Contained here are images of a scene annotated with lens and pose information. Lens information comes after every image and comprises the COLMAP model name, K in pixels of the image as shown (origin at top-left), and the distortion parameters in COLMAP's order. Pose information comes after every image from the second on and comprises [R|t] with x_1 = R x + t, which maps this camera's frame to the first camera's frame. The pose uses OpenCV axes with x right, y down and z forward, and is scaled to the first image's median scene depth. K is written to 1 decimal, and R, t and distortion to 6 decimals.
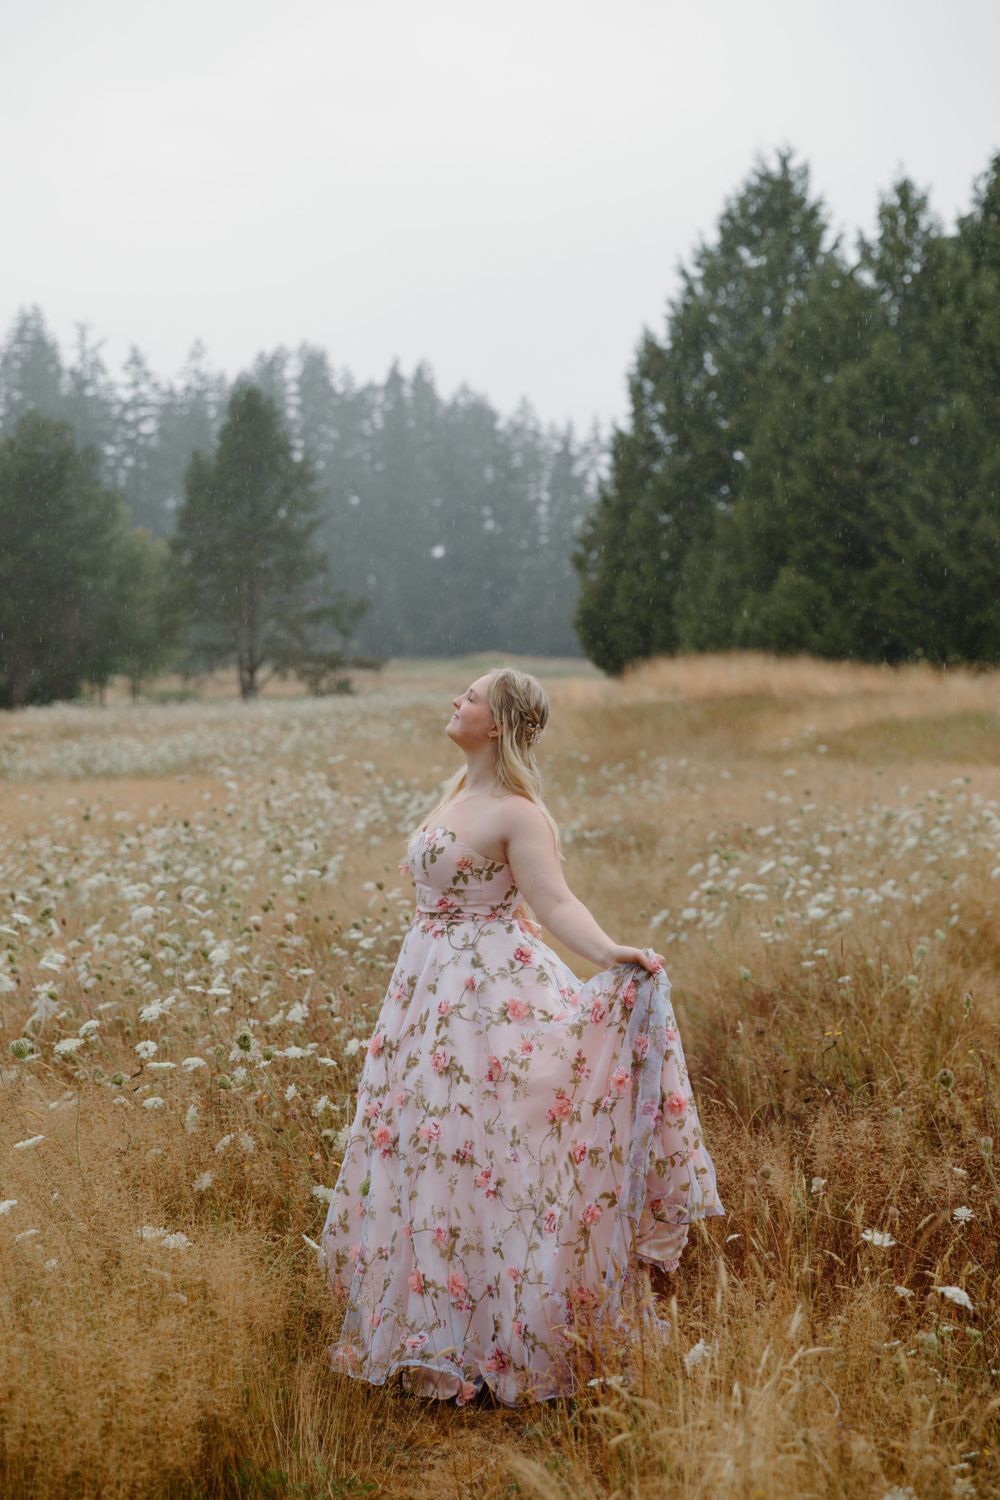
lens RADIAL K [[2887.6, 0, 500.1], [0, 2887.6, 749.2], [0, 0, 1]] dist [0.035568, 0.000000]
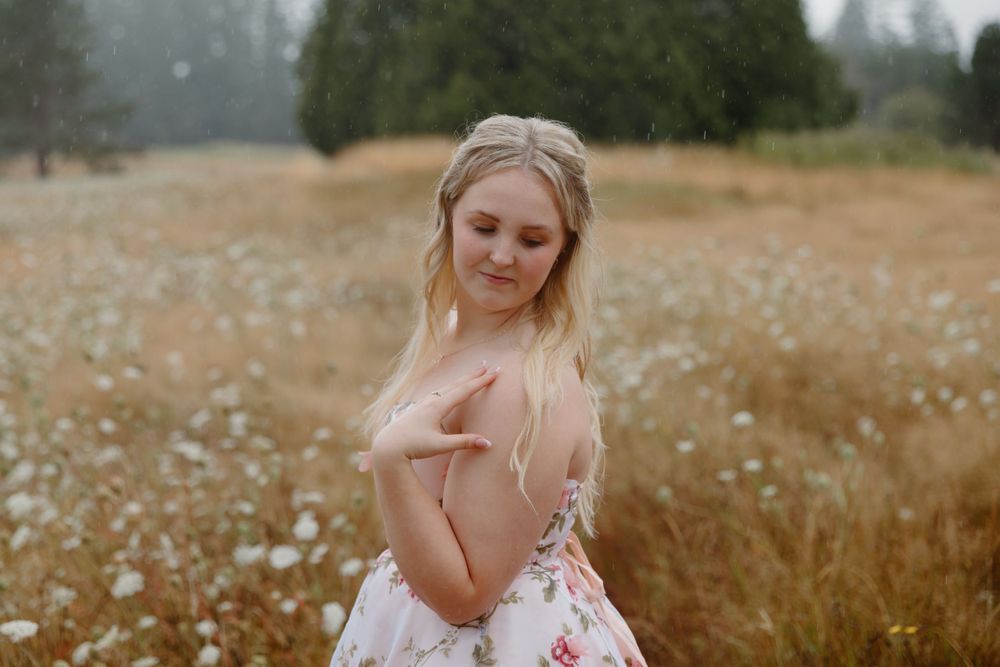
lens RADIAL K [[1925.1, 0, 499.8], [0, 1925.1, 333.9], [0, 0, 1]] dist [0.035568, 0.000000]
pose [[0.989361, -0.026809, 0.142992, -0.010246], [0.017423, 0.997635, 0.066494, -0.001882], [-0.144437, -0.063296, 0.987488, 0.111157]]
